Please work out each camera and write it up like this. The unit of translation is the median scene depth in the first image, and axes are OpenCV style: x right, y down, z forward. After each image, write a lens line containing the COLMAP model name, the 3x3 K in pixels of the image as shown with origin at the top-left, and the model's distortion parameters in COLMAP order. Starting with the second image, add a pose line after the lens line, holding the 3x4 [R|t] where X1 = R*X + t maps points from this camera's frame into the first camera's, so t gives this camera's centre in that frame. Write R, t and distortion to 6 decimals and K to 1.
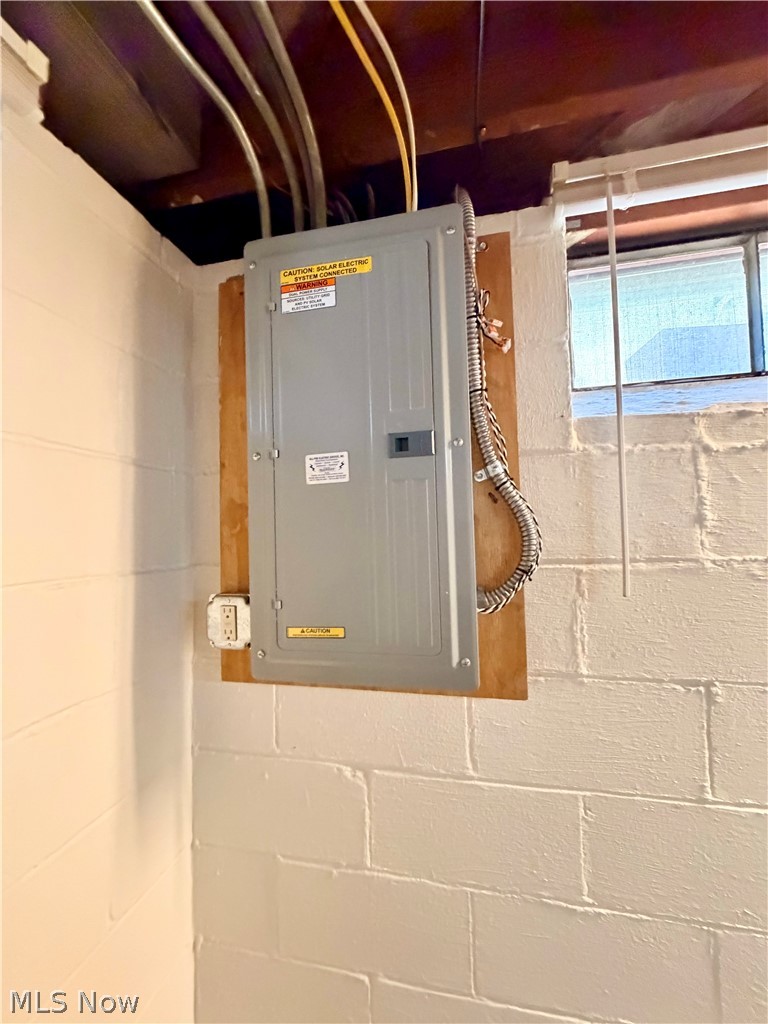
lens RADIAL K [[409.8, 0, 381.6], [0, 409.8, 510.8], [0, 0, 1]] dist [-0.001339, 0.000188]
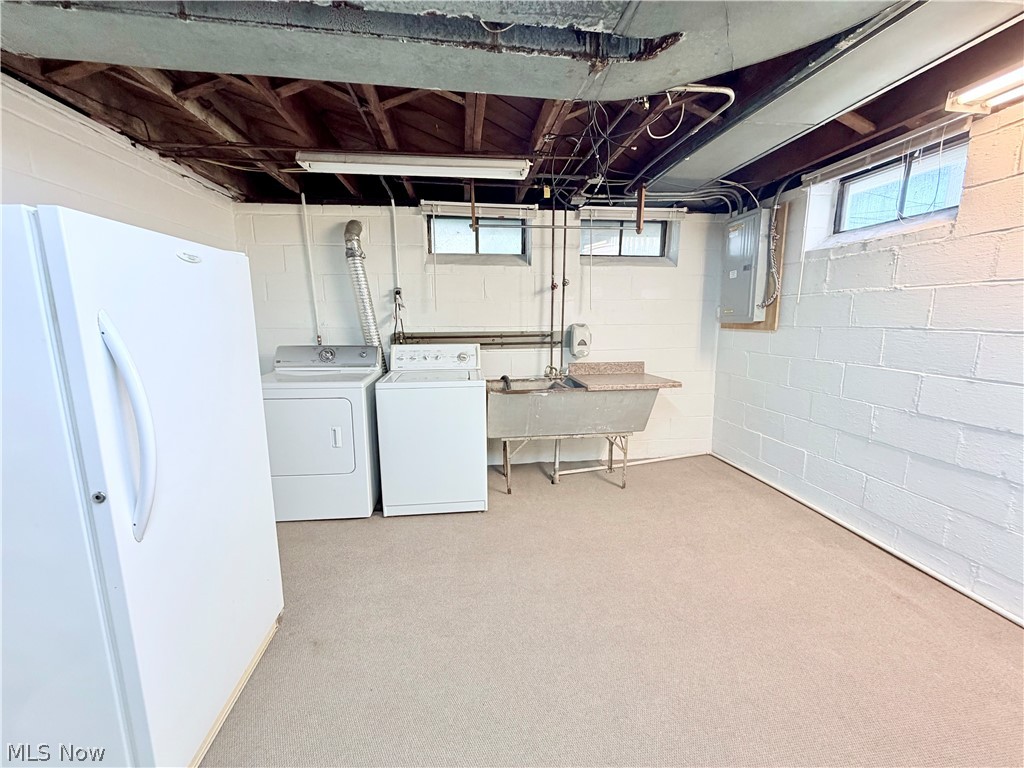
lens RADIAL K [[409.8, 0, 512.2], [0, 409.8, 382.6], [0, 0, 1]] dist [-0.001339, 0.000188]
pose [[0.332779, 0.167425, -0.928023, 3.148410], [0.046764, 0.979972, 0.193566, 0.068921], [0.941845, -0.107813, 0.318284, -2.604655]]
